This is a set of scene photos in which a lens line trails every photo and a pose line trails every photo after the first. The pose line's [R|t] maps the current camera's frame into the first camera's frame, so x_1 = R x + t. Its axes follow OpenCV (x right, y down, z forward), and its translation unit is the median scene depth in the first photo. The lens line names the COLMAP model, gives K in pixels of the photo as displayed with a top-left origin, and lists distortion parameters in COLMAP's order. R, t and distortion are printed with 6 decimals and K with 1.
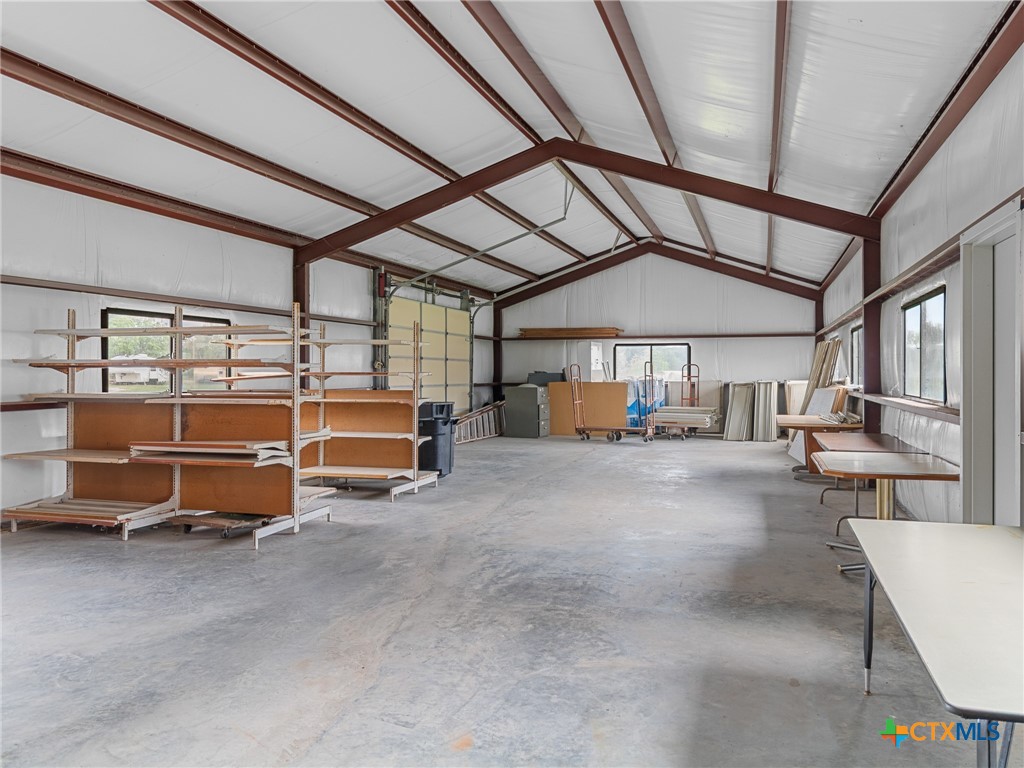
lens RADIAL K [[740.4, 0, 544.4], [0, 740.4, 385.6], [0, 0, 1]] dist [0.000747, 0.004241]
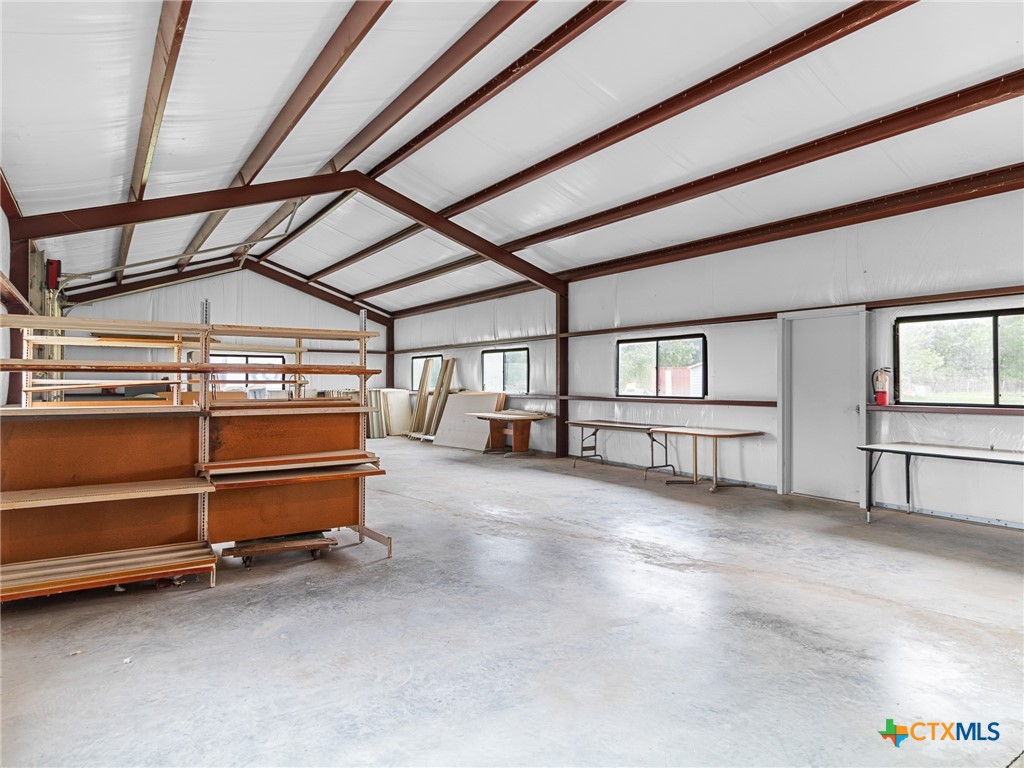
lens RADIAL K [[638.5, 0, 512.2], [0, 638.5, 368.9], [0, 0, 1]] dist [0.038008, -0.000343]
pose [[0.607305, 0.028165, 0.793969, -0.844377], [-0.002050, 0.999424, -0.033886, -0.006579], [-0.794466, 0.018951, 0.607013, 0.274634]]
